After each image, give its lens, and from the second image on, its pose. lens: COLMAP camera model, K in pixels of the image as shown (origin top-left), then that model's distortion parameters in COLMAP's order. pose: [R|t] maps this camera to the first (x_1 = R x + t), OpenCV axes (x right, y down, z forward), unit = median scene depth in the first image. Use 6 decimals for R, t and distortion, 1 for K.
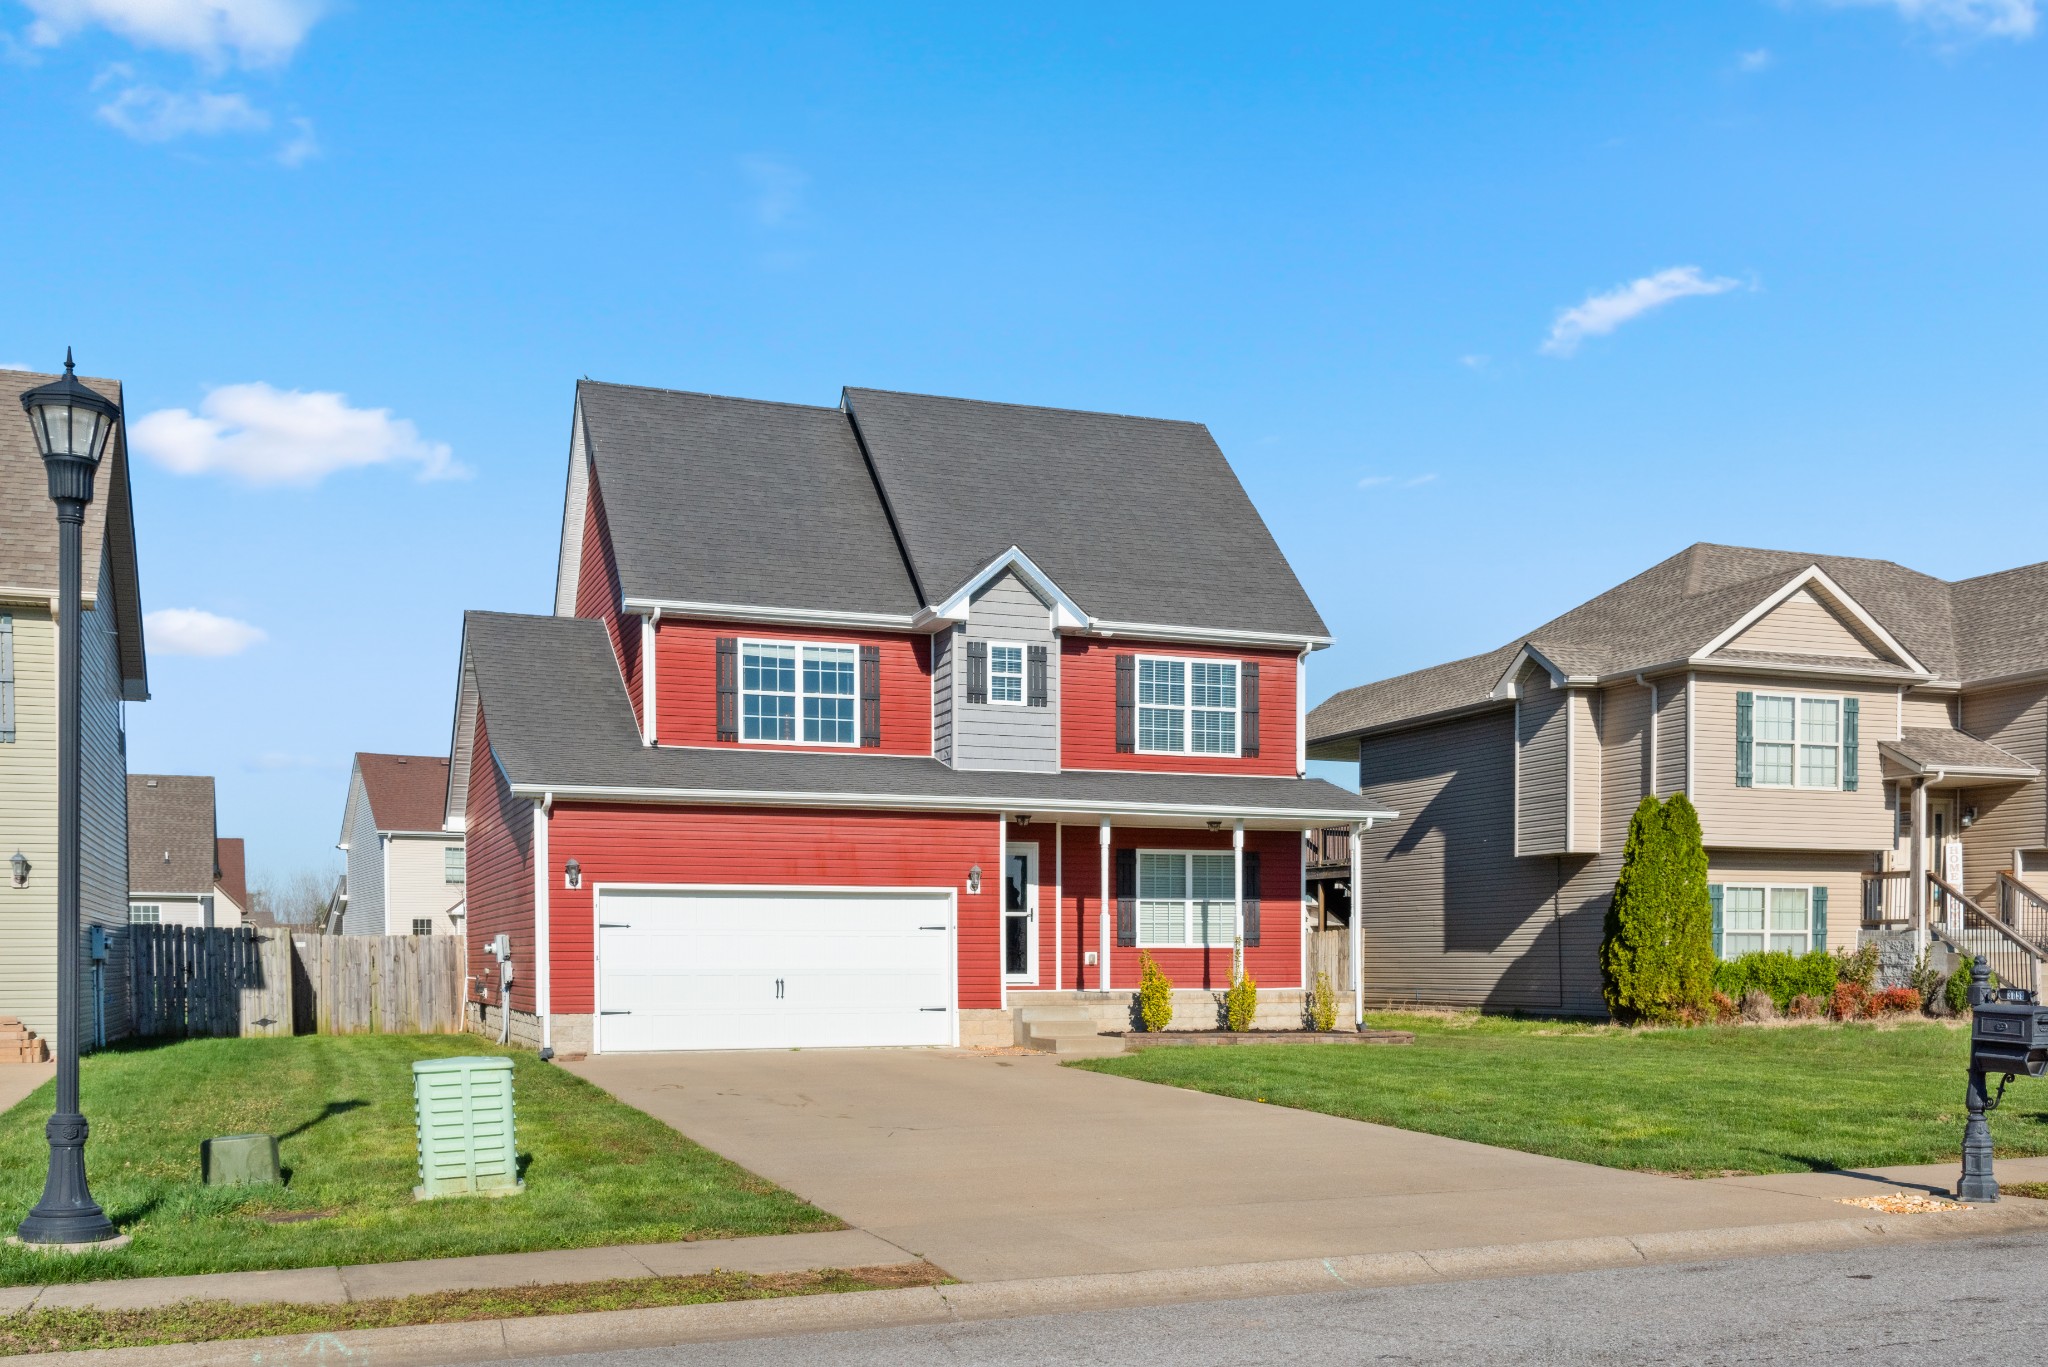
lens RADIAL K [[3407.1, 0, 1023.6], [0, 3407.1, 682.3], [0, 0, 1]] dist [0.062526, 0.000000]
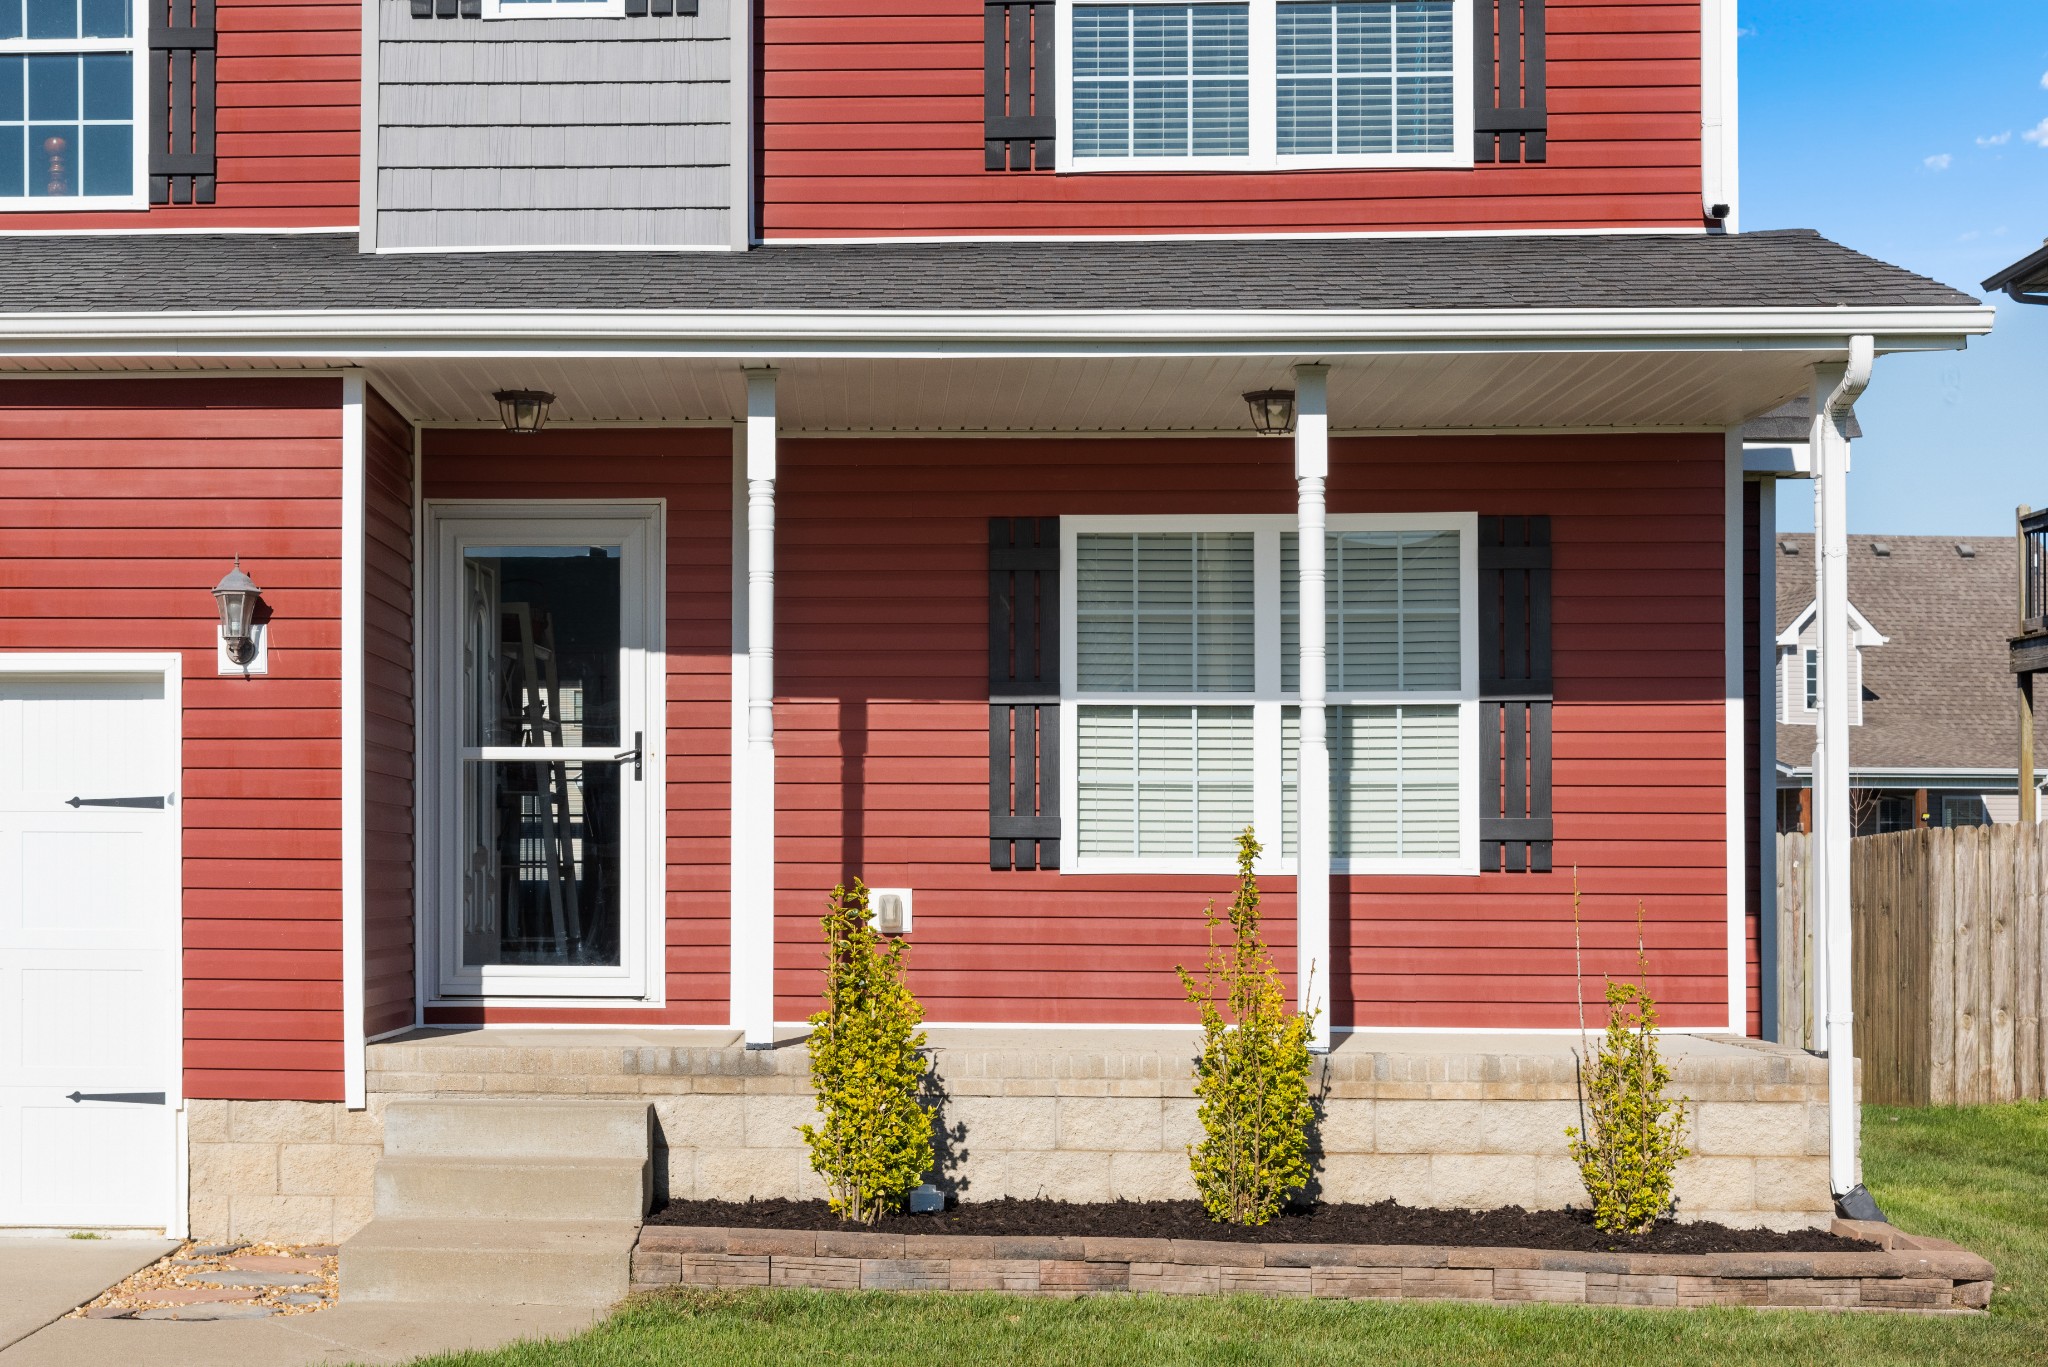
lens RADIAL K [[3407.1, 0, 1024.0], [0, 3407.1, 688.4], [0, 0, 1]] dist [0.062526, 0.000000]
pose [[0.878734, -0.019543, -0.476912, 0.164173], [0.034474, 0.999151, 0.022577, 0.057291], [0.476066, -0.036281, 0.878661, 0.766370]]
